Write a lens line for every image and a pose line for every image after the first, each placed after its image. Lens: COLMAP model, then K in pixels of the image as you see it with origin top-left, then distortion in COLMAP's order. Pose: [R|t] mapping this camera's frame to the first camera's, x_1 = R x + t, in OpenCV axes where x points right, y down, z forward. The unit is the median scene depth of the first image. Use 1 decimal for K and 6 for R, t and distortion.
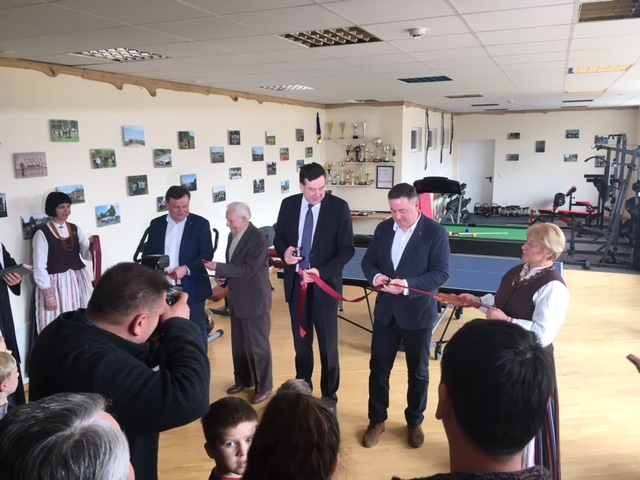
lens RADIAL K [[543.5, 0, 316.3], [0, 543.5, 235.7], [0, 0, 1]] dist [0.062092, -0.093567]
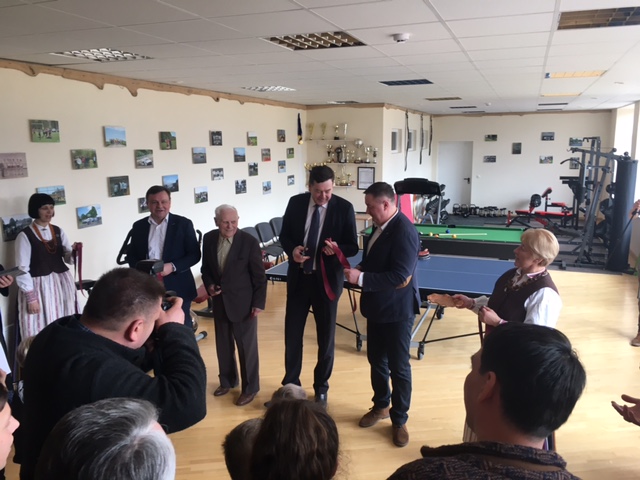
lens RADIAL K [[543.5, 0, 316.3], [0, 543.5, 235.4], [0, 0, 1]] dist [0.062092, -0.093567]
pose [[0.999246, -0.000377, 0.038836, -0.005934], [0.000381, 1.000000, -0.000088, -0.002181], [-0.038836, 0.000102, 0.999246, -0.003910]]
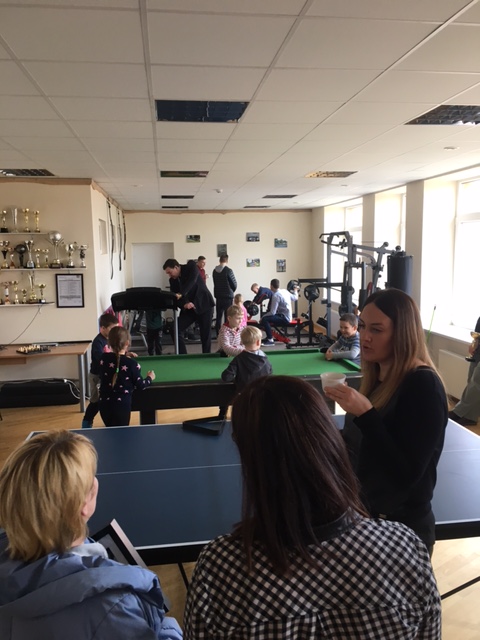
lens RADIAL K [[543.5, 0, 243.5], [0, 543.5, 315.7], [0, 0, 1]] dist [0.062092, -0.093567]
pose [[0.857816, -0.063219, 0.510053, -0.044694], [0.091787, 0.995296, -0.031006, -0.046696], [-0.505694, 0.073414, 0.859584, 0.409667]]
